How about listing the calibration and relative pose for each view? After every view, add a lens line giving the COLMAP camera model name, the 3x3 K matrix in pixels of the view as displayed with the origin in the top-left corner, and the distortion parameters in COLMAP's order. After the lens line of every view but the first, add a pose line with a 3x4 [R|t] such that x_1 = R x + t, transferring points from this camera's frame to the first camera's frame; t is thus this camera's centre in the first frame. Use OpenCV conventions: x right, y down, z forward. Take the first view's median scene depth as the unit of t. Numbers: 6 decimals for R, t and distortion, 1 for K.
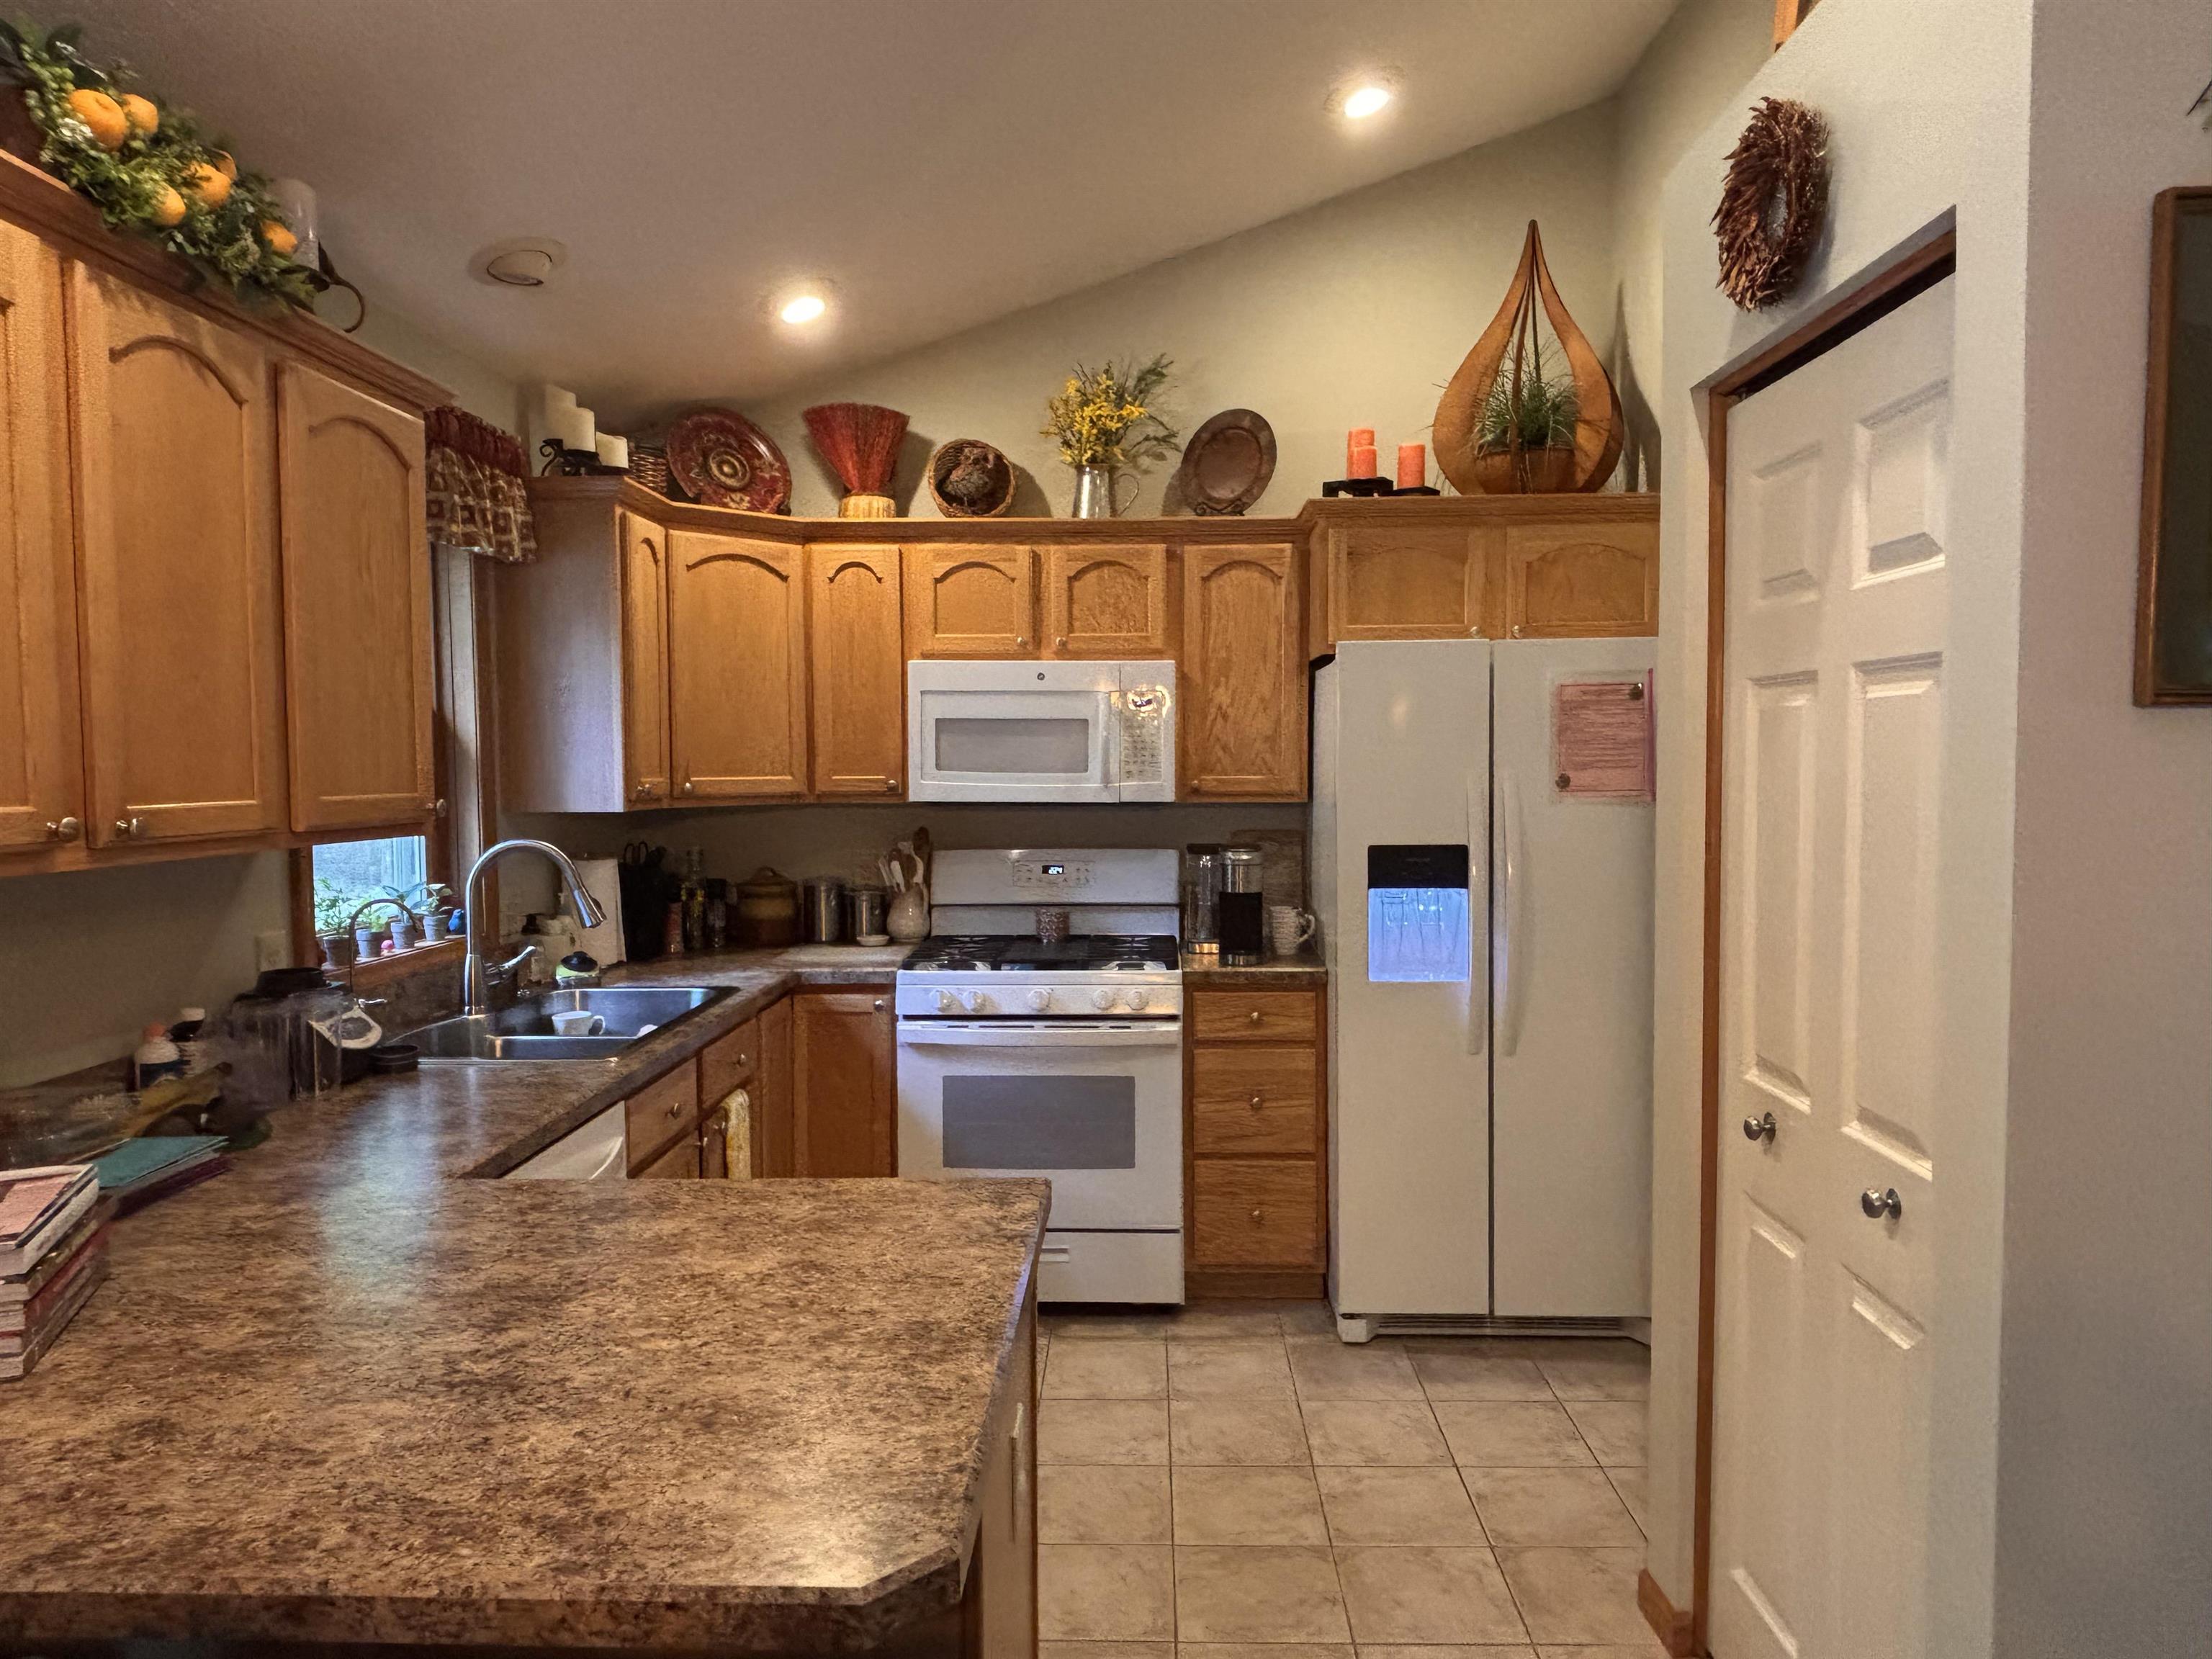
lens RADIAL K [[1408.1, 0, 1105.5], [0, 1408.1, 831.7], [0, 0, 1]] dist [0.045618, -0.053886]
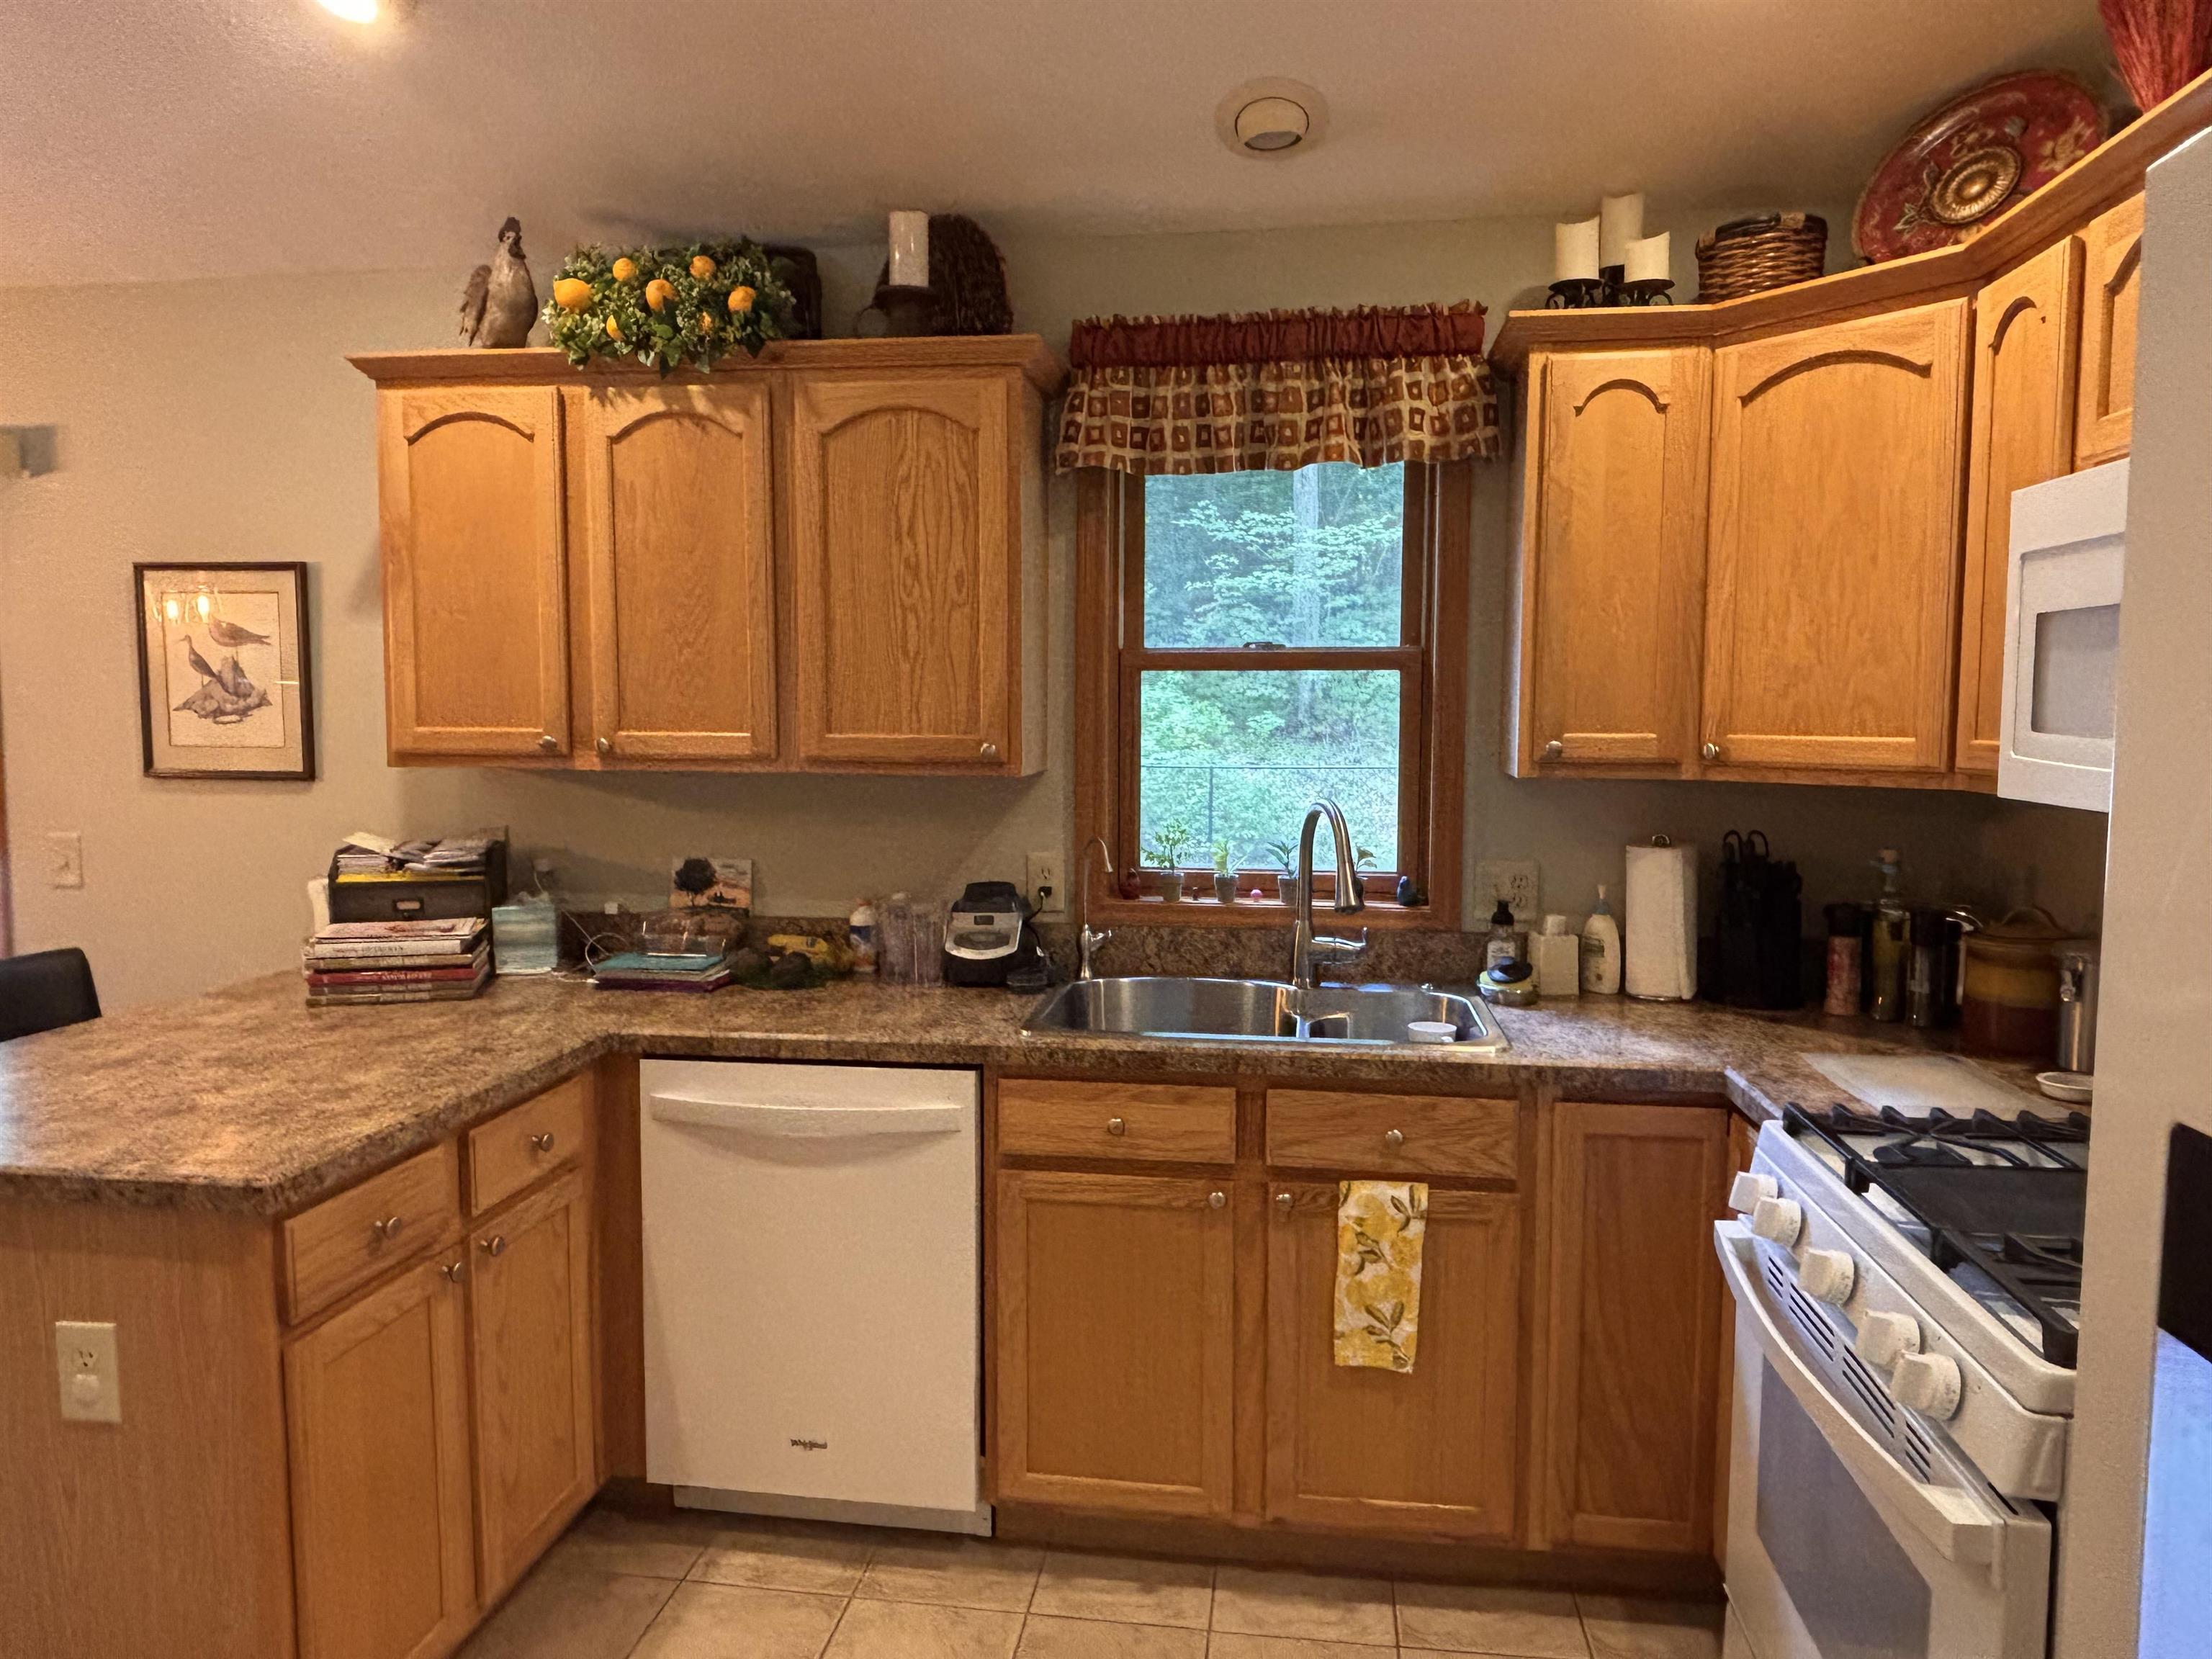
lens RADIAL K [[1408.1, 0, 1105.5], [0, 1408.1, 831.7], [0, 0, 1]] dist [0.045618, -0.053886]
pose [[-0.106213, 0.090819, -0.990187, 0.815137], [-0.055053, 0.993756, 0.097051, -0.090436], [0.992818, 0.064821, -0.100549, 1.714428]]
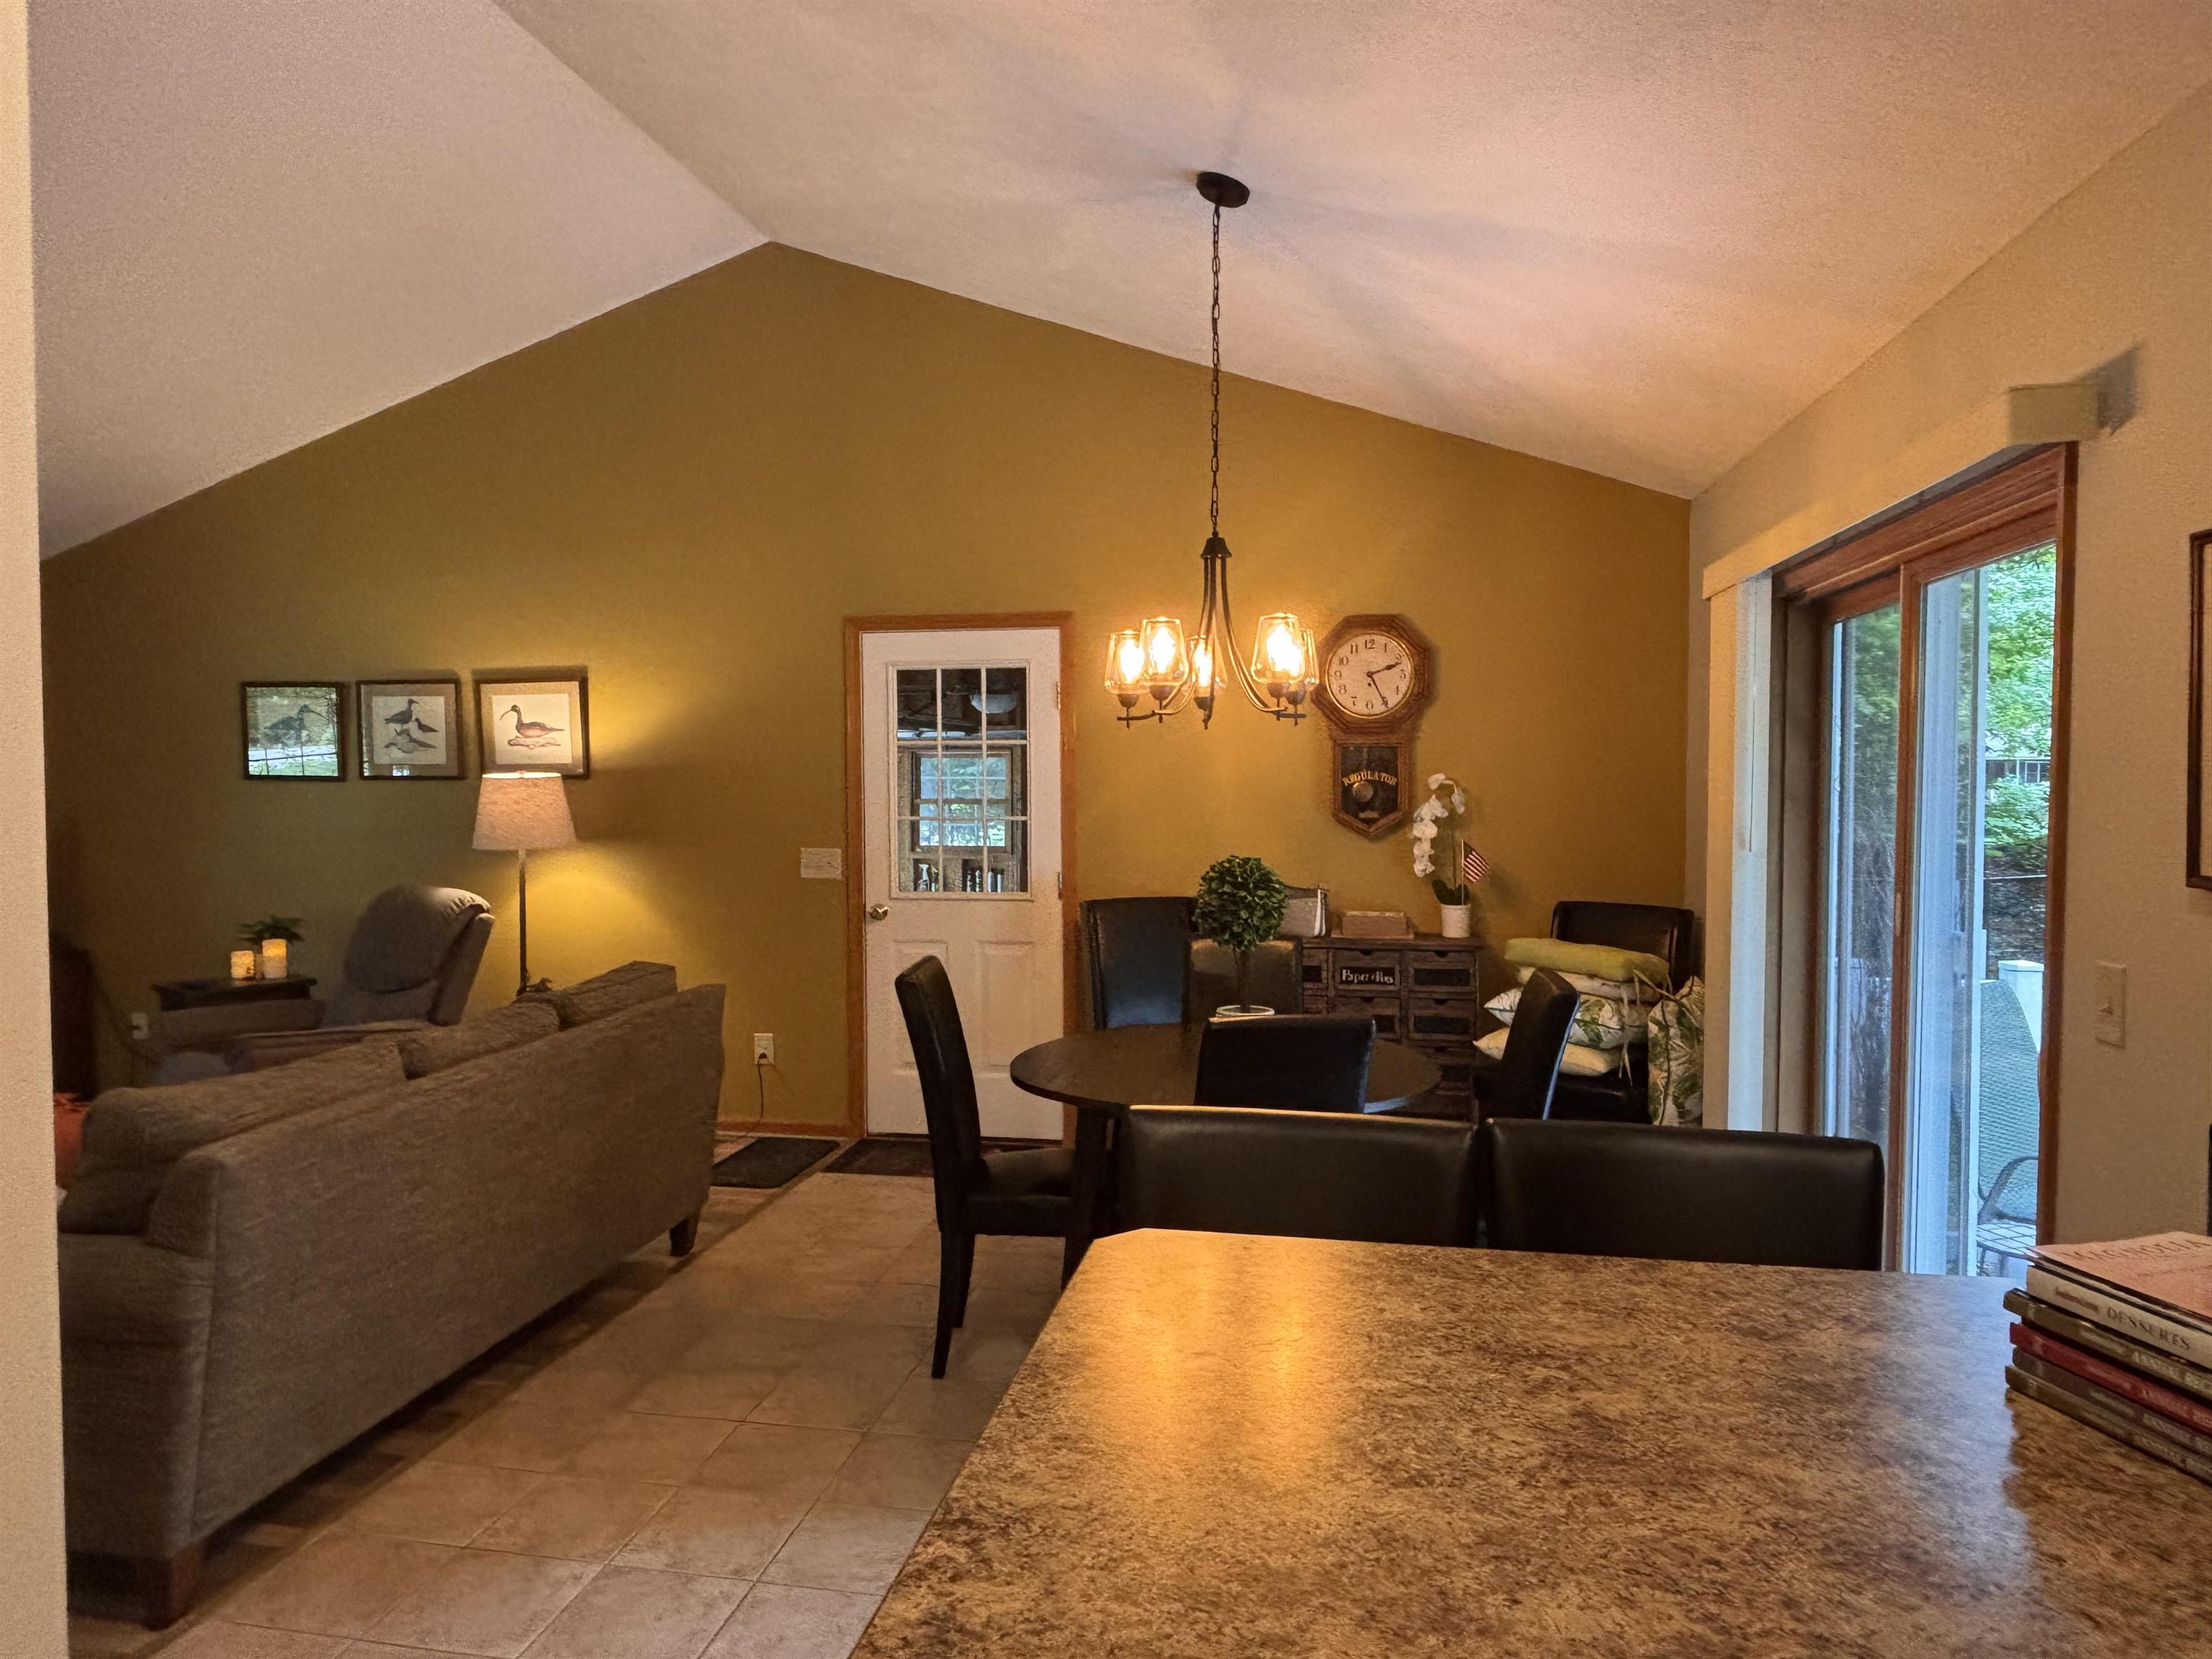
lens RADIAL K [[1408.1, 0, 1105.5], [0, 1408.1, 831.7], [0, 0, 1]] dist [0.045618, -0.053886]
pose [[-0.989278, 0.003321, 0.146005, -0.212185], [0.016964, 0.995587, 0.092294, -0.074978], [-0.145054, 0.093781, -0.984969, 1.500813]]
